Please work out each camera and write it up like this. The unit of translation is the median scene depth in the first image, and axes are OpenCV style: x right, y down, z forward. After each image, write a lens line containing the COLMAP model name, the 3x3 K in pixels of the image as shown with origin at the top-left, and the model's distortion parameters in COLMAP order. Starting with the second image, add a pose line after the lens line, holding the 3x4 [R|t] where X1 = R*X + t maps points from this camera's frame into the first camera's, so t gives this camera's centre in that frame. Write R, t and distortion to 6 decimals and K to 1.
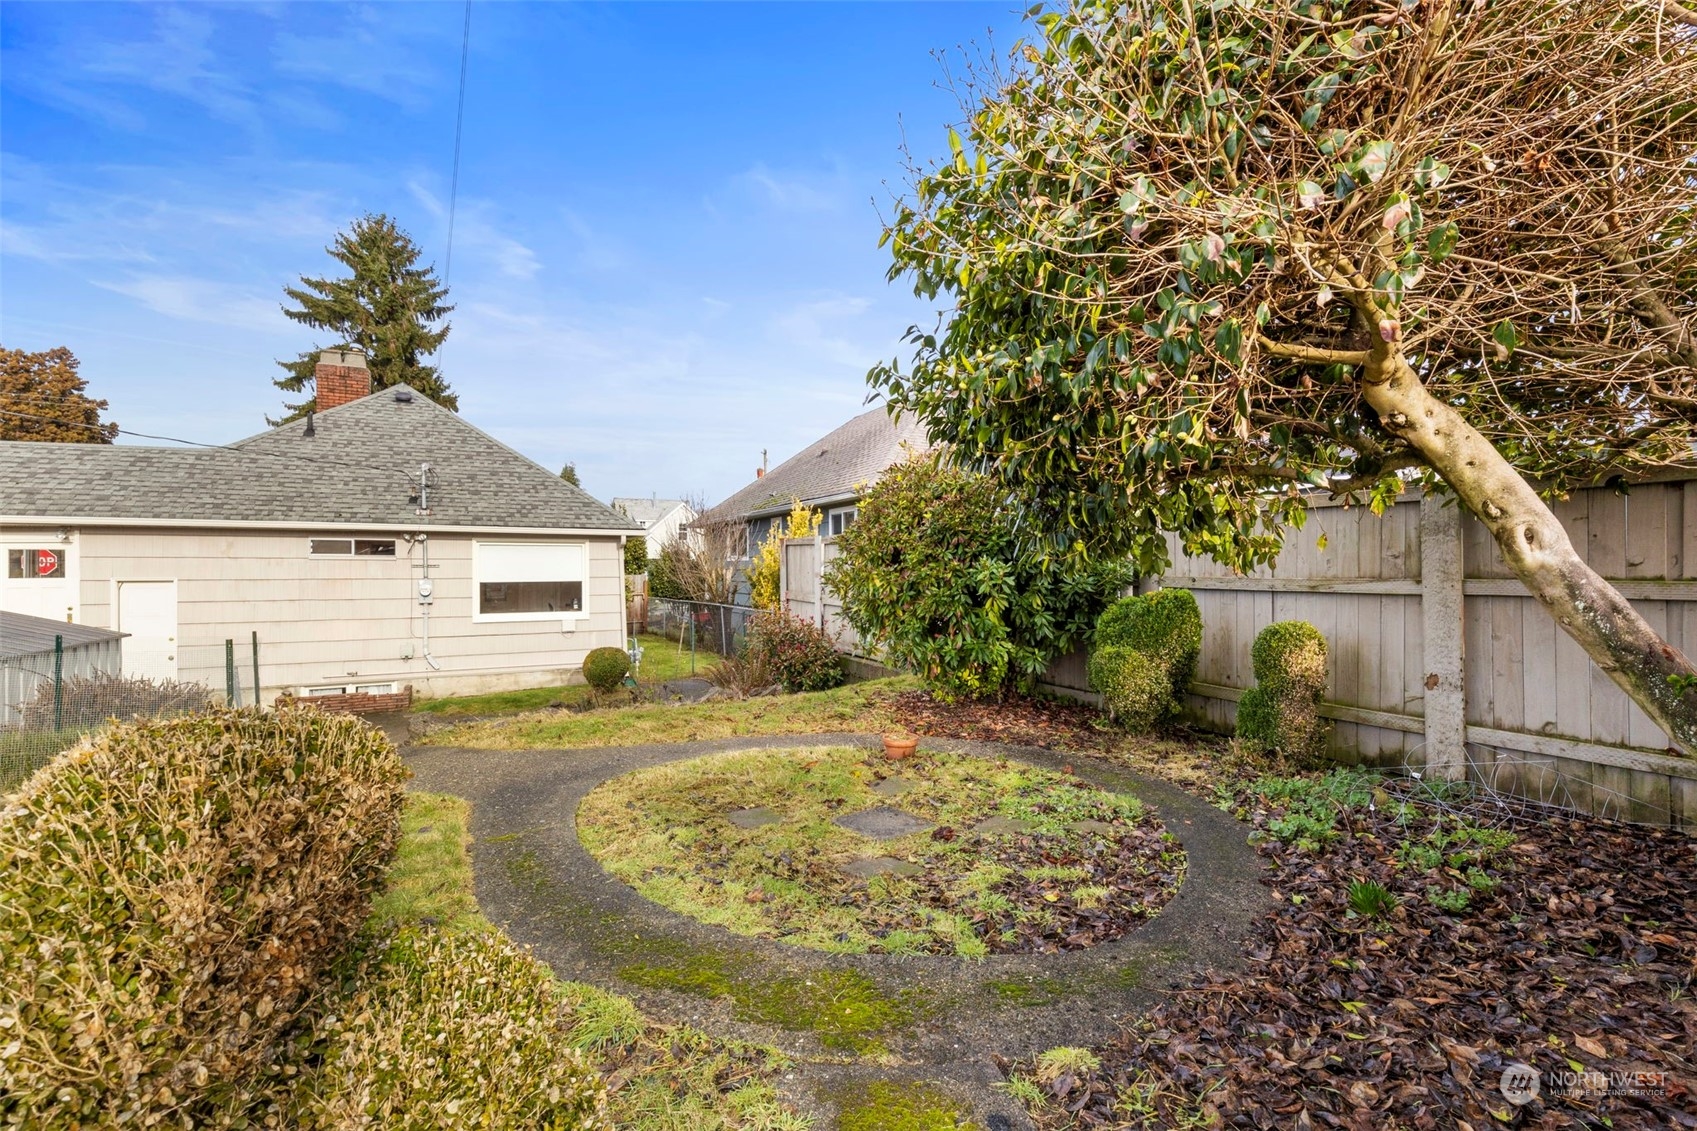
lens RADIAL K [[760.5, 0, 848.5], [0, 760.5, 565.5], [0, 0, 1]] dist [0.000488, -0.000102]
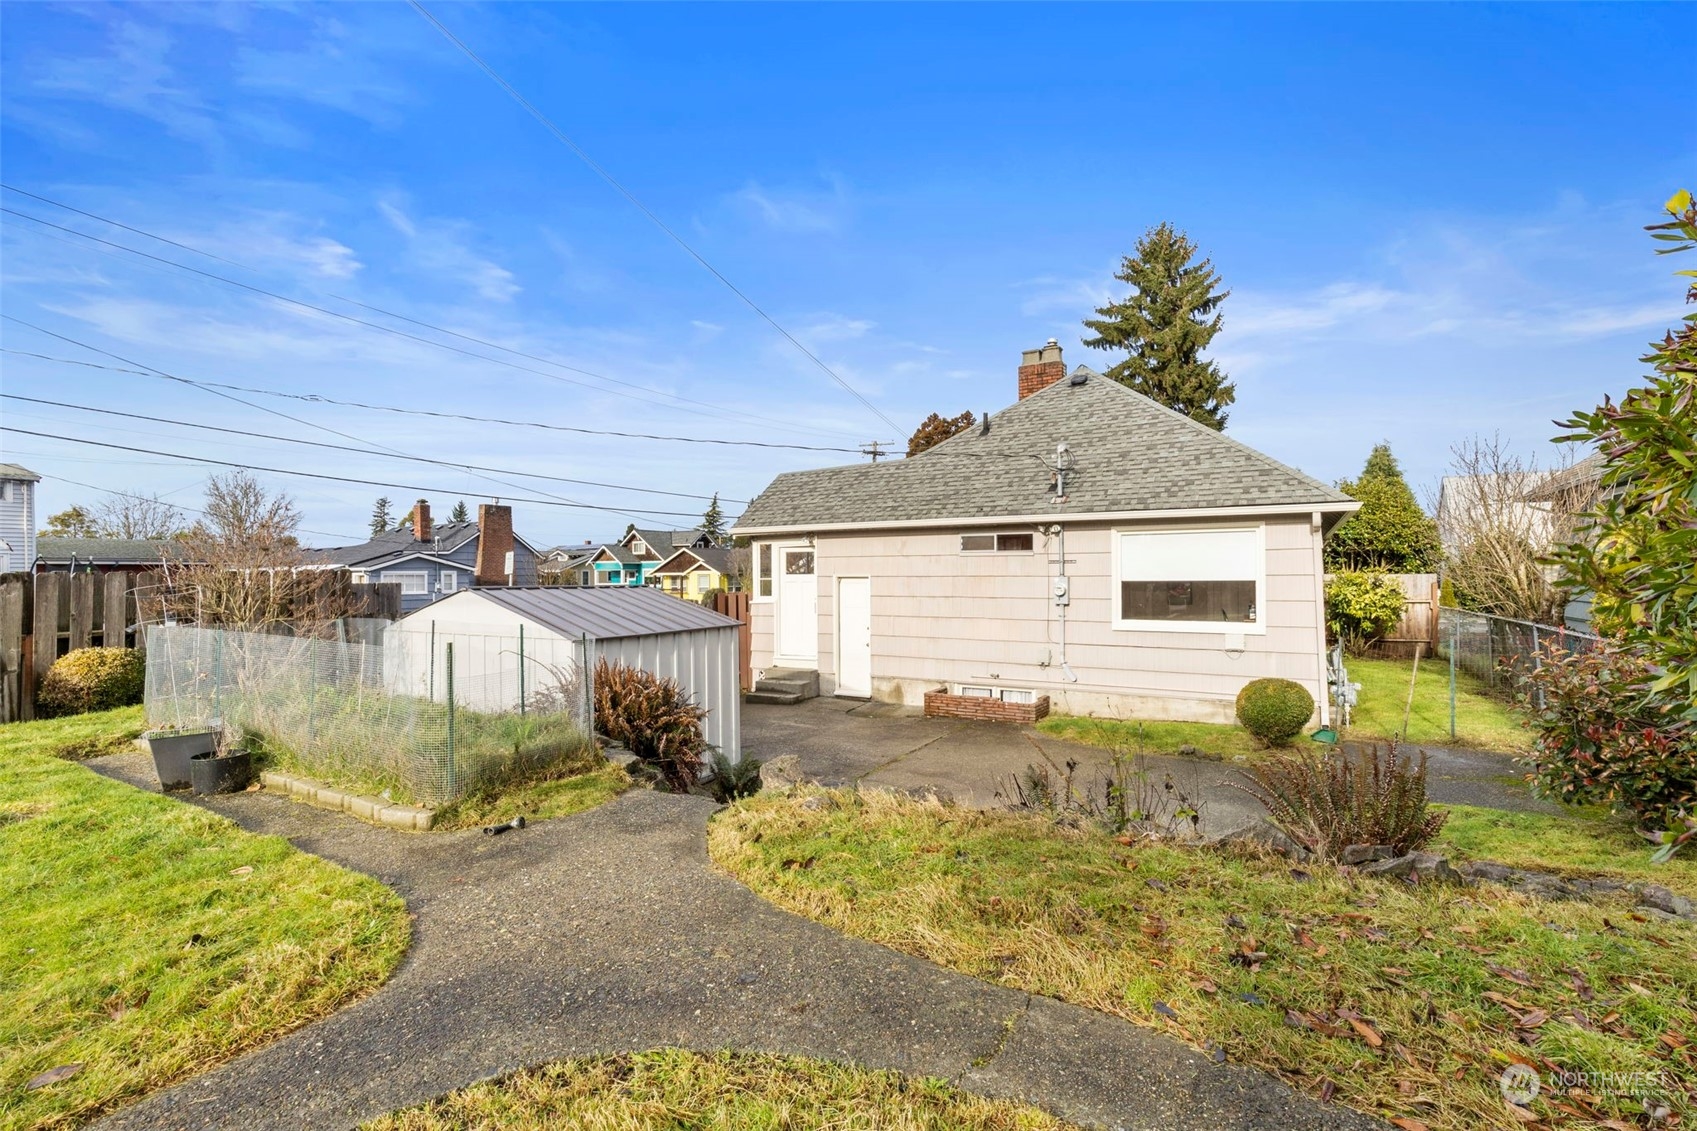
lens RADIAL K [[760.5, 0, 848.5], [0, 760.5, 565.5], [0, 0, 1]] dist [0.000488, -0.000102]
pose [[0.548896, -0.009433, -0.835837, 0.037139], [0.008532, 0.999947, -0.005682, 0.007786], [0.835847, -0.004012, 0.548948, 0.303611]]
